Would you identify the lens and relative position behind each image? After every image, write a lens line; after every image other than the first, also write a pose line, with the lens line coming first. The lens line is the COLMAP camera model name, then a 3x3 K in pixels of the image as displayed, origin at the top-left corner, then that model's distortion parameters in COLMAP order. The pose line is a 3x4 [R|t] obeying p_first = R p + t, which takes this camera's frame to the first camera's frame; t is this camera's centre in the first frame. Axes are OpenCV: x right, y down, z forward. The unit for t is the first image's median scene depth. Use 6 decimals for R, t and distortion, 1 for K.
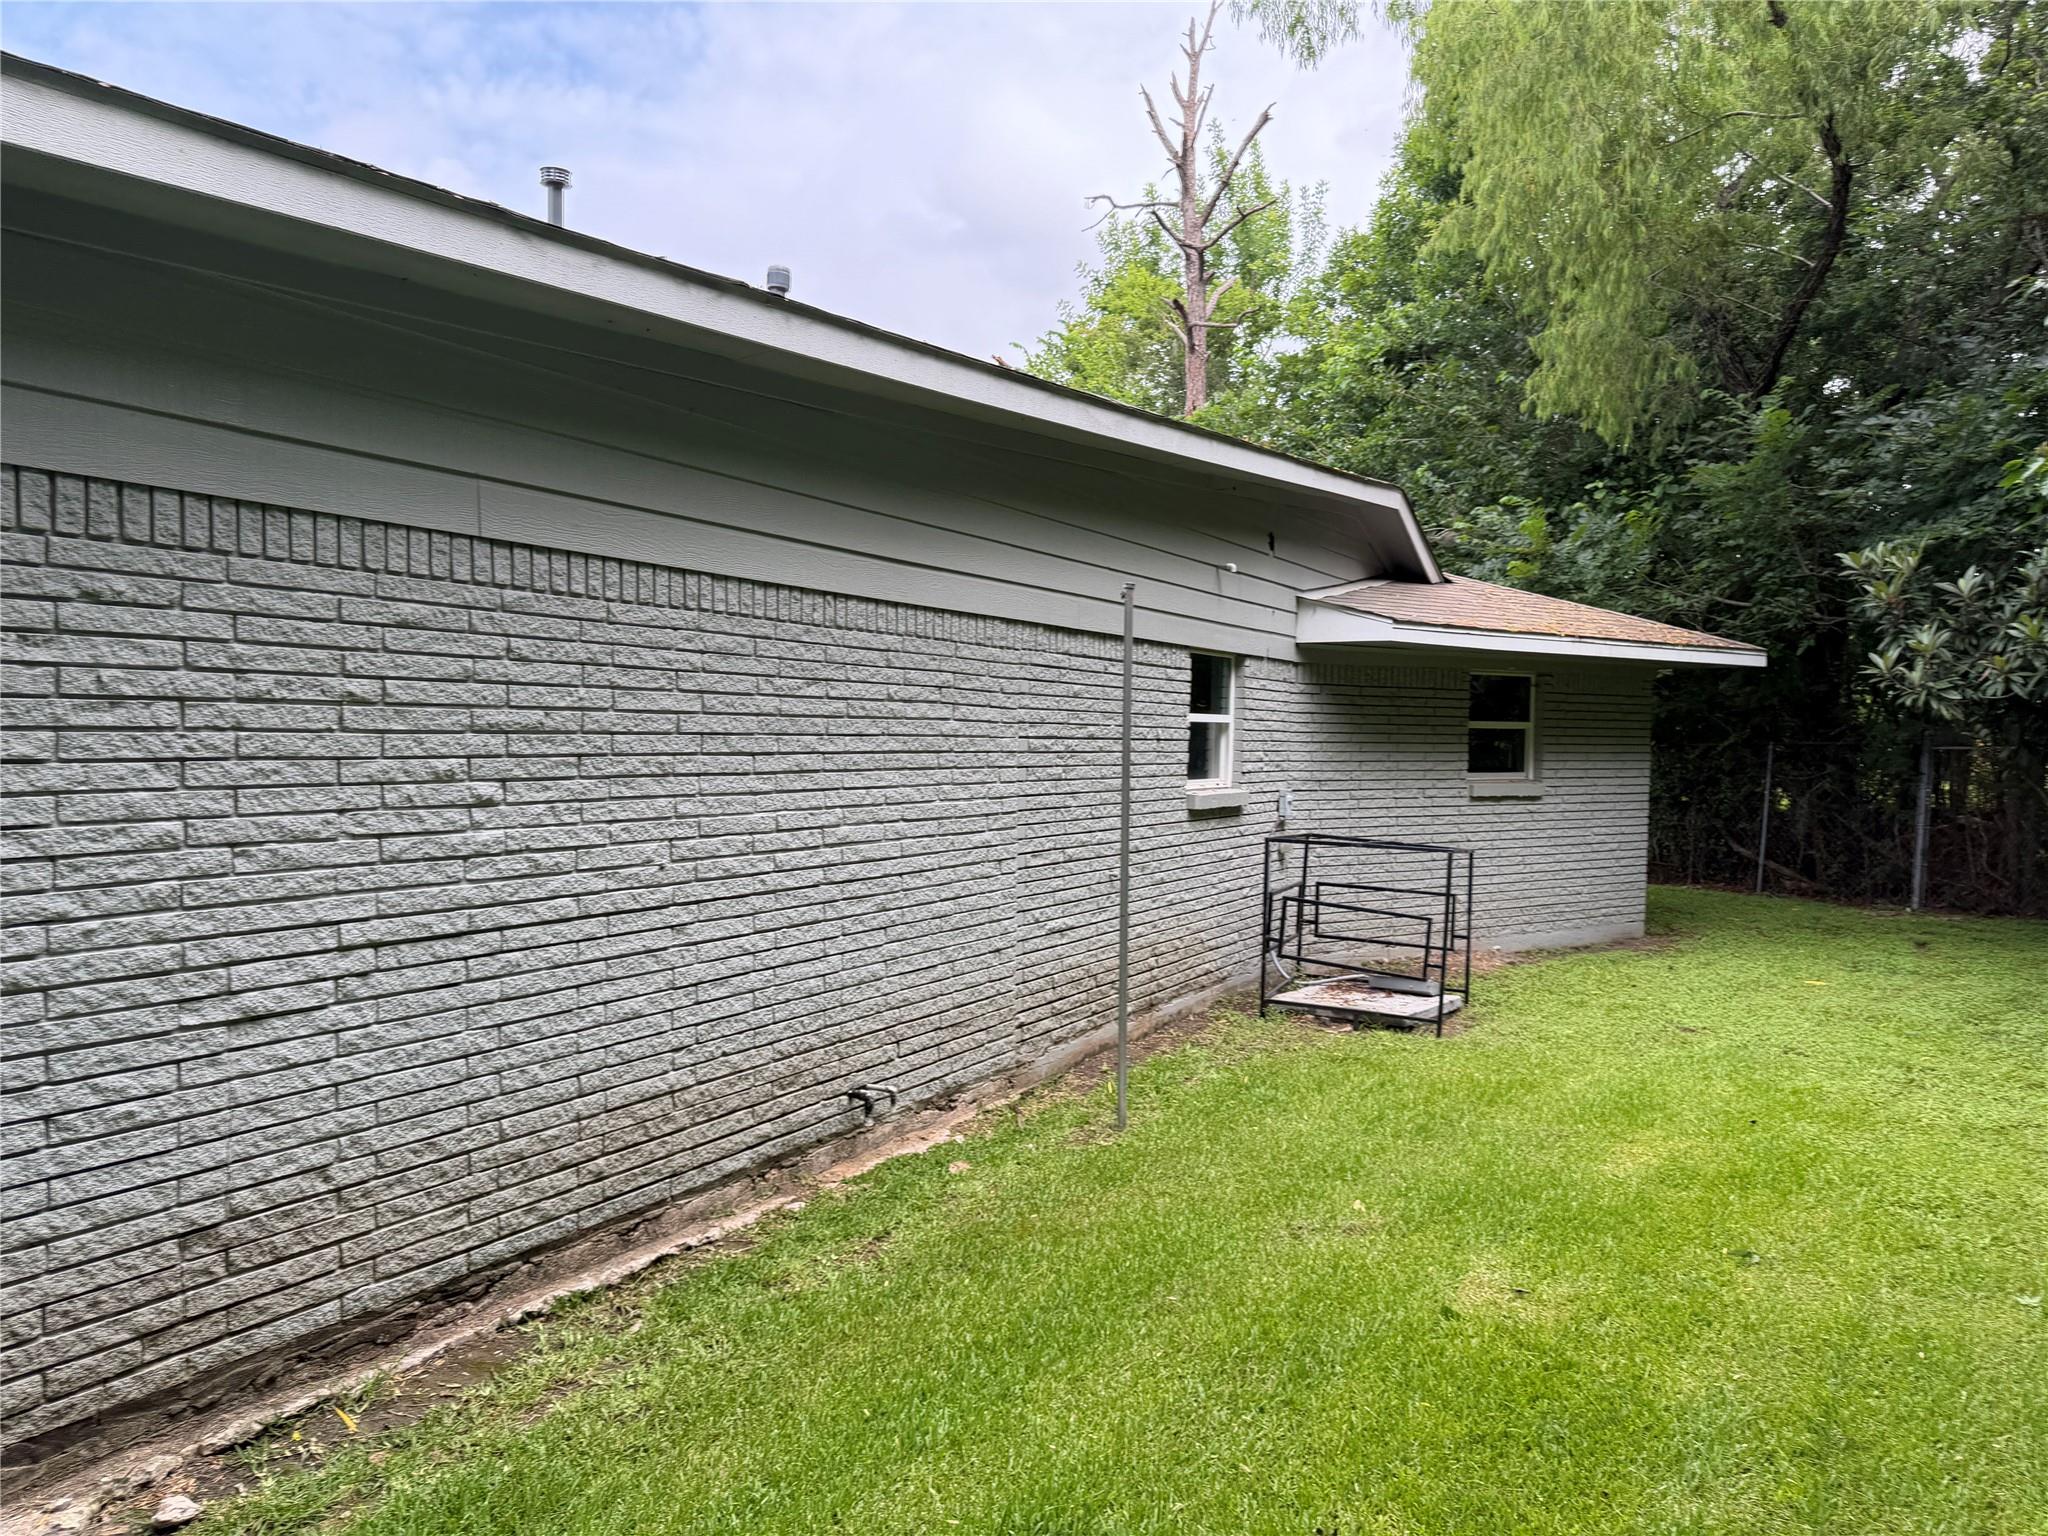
lens RADIAL K [[1451.7, 0, 1020.1], [0, 1451.7, 798.9], [0, 0, 1]] dist [-0.000185, -0.004224]
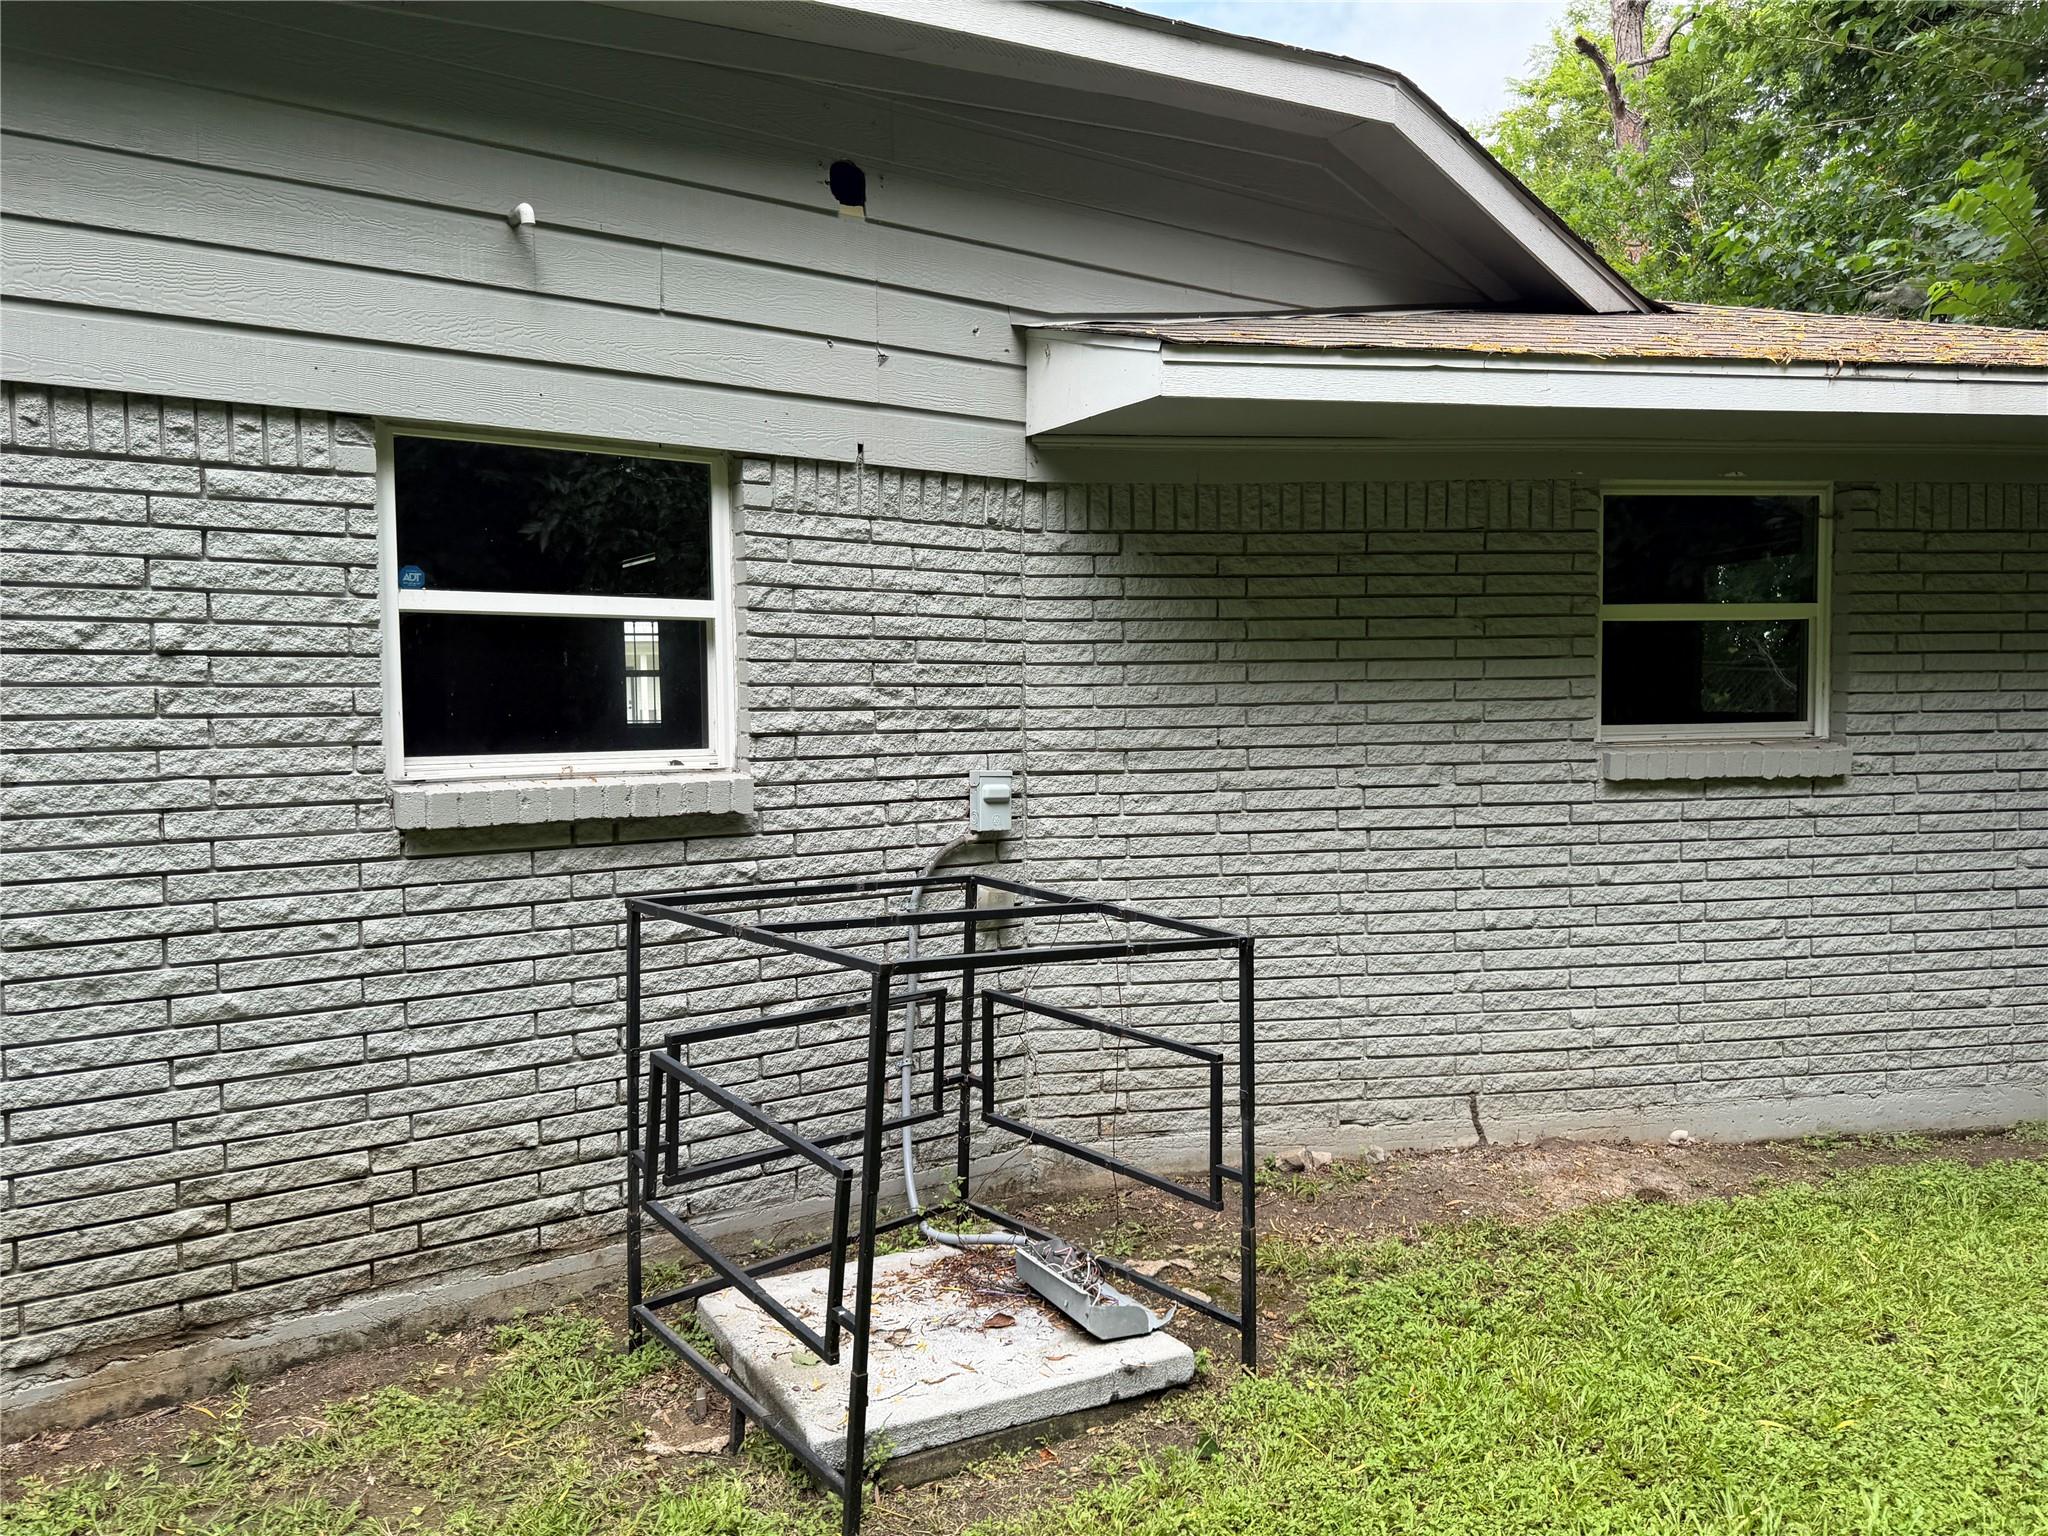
lens RADIAL K [[1451.7, 0, 1020.1], [0, 1451.7, 798.9], [0, 0, 1]] dist [-0.000185, -0.004224]
pose [[0.905458, -0.000108, -0.424435, 0.126597], [0.008299, 0.999813, 0.017451, -0.001901], [0.424354, -0.019323, 0.905290, 0.202879]]
